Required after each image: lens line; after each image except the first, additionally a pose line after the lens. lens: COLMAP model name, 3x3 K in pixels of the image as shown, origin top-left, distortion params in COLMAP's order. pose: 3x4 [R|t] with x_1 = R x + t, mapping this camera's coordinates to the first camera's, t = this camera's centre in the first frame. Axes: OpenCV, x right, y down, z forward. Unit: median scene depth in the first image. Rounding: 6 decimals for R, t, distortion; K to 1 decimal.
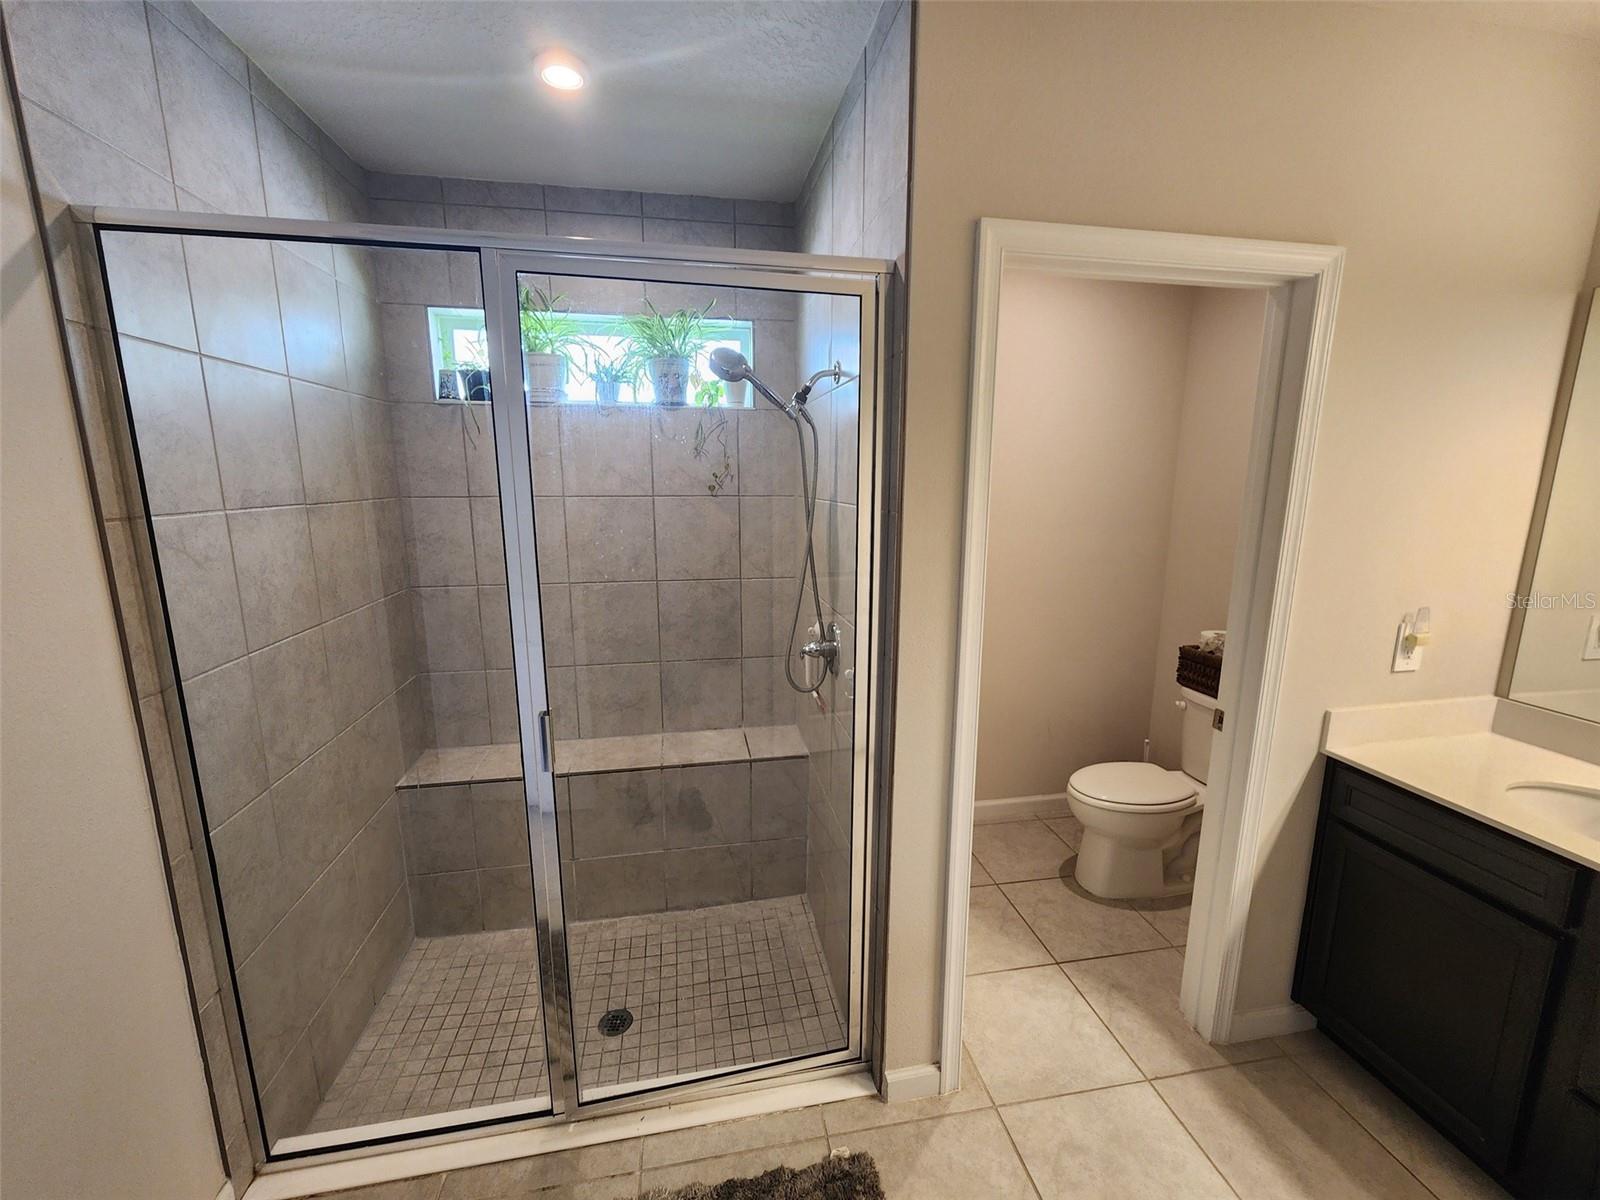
lens RADIAL K [[660.8, 0, 800.0], [0, 660.8, 600.0], [0, 0, 1]] dist [-0.000539, 0.001194]
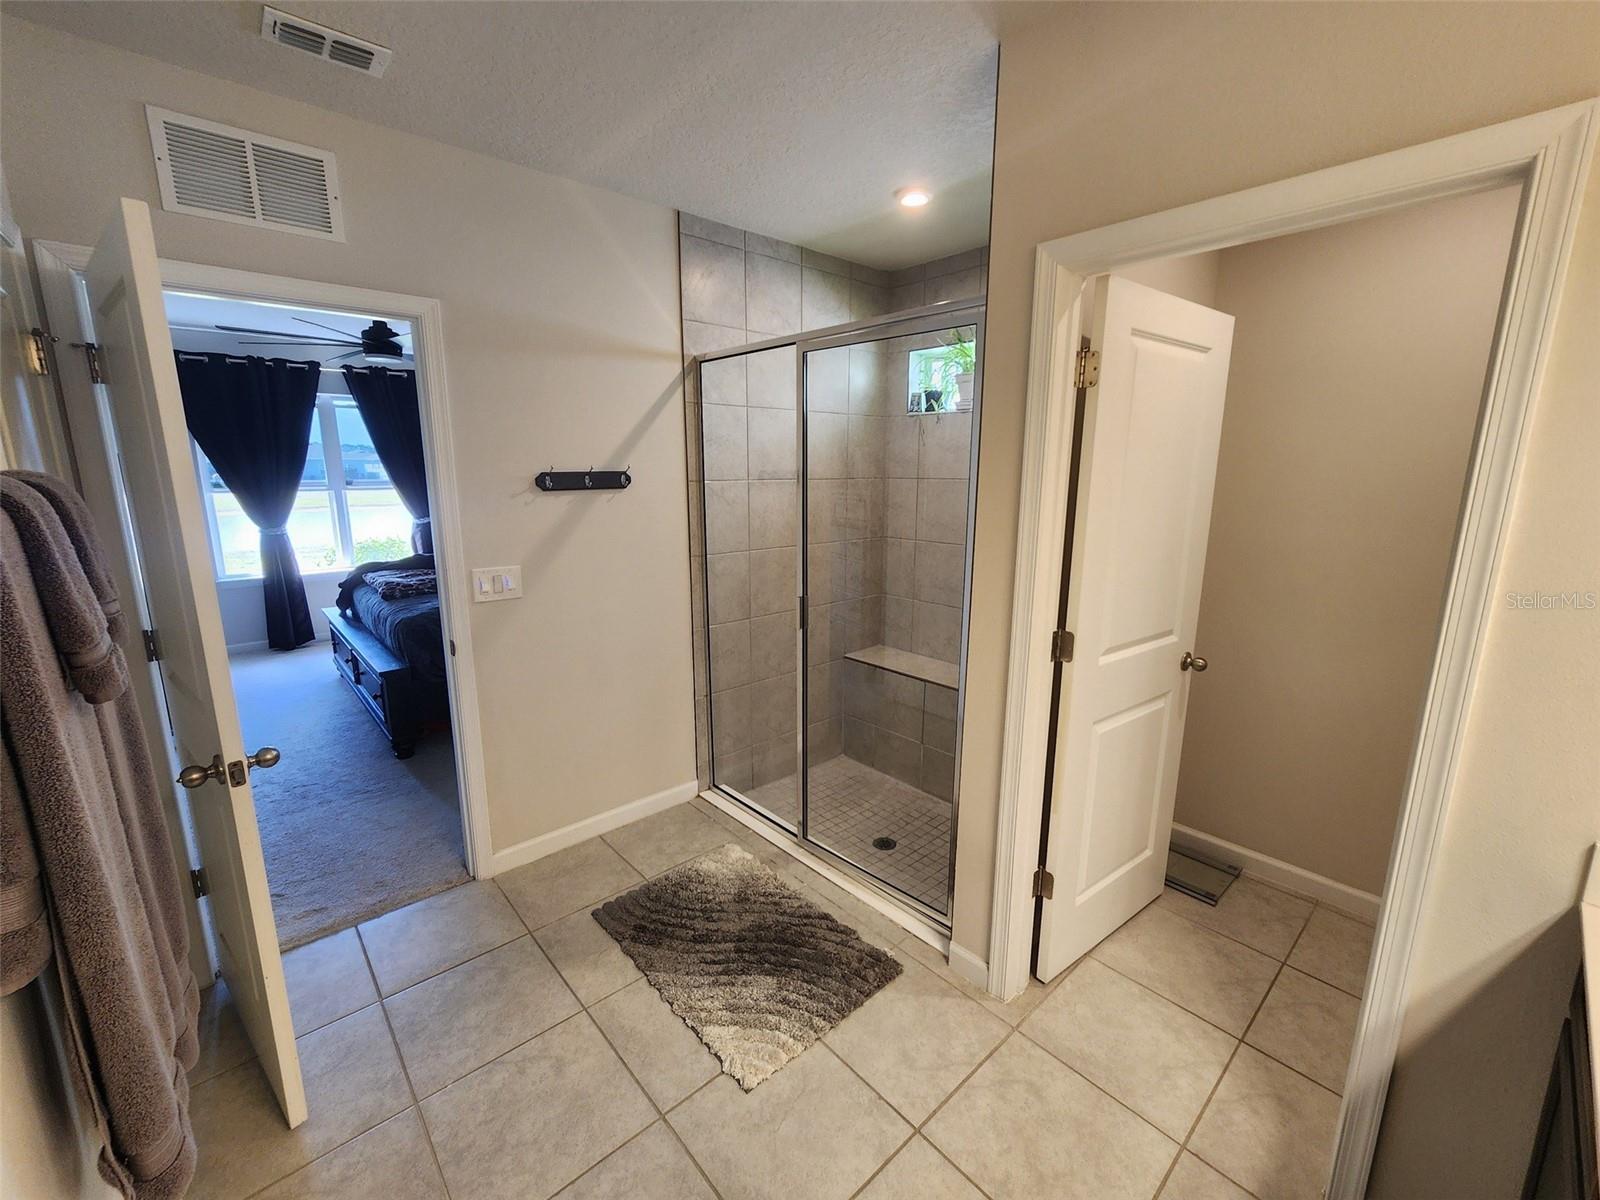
lens RADIAL K [[647.4, 0, 800.0], [0, 647.4, 600.0], [0, 0, 1]] dist [-0.009304, 0.000158]
pose [[0.523063, 0.171847, -0.834790, 0.781938], [-0.157830, 0.982052, 0.103268, 0.000002], [0.837553, 0.077739, 0.540797, 0.044918]]
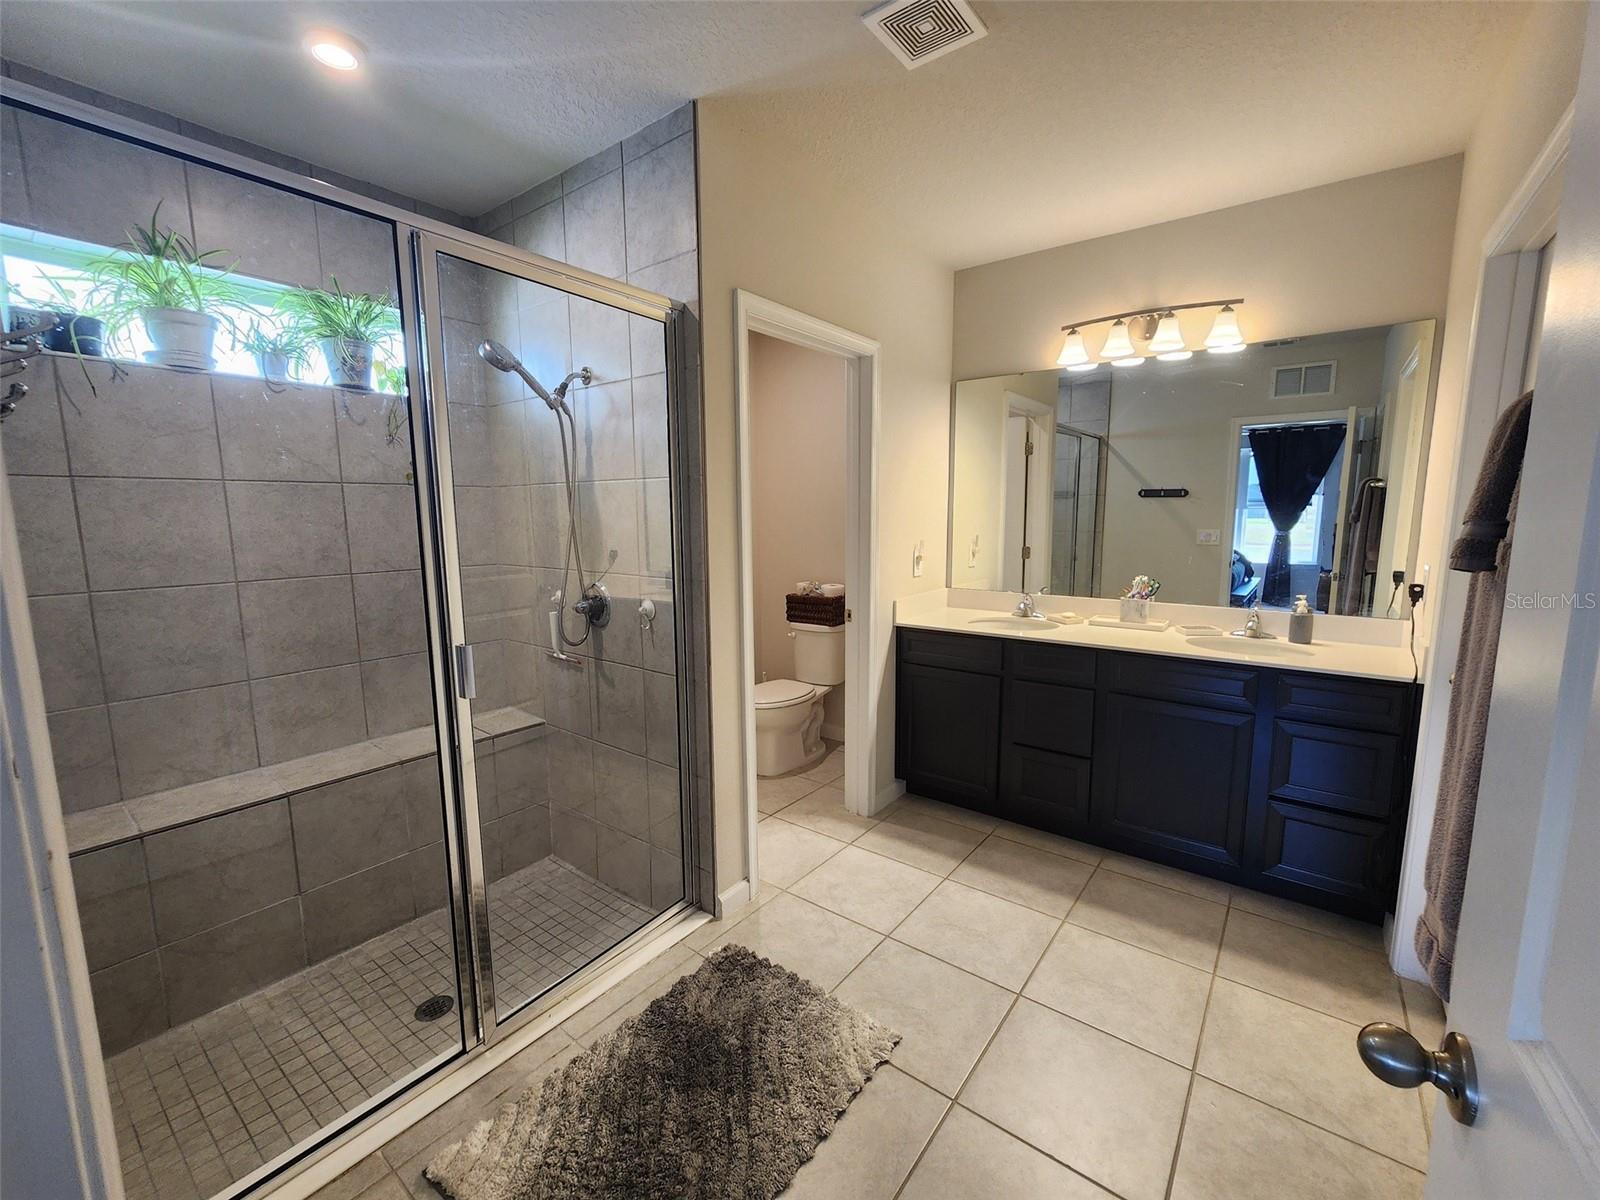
lens RADIAL K [[660.8, 0, 800.0], [0, 660.8, 600.0], [0, 0, 1]] dist [-0.000539, 0.001194]
pose [[0.744814, -0.093989, 0.660620, -0.508741], [0.129307, 0.991593, -0.004708, 0.129580], [-0.654624, 0.088929, 0.750706, -0.147255]]
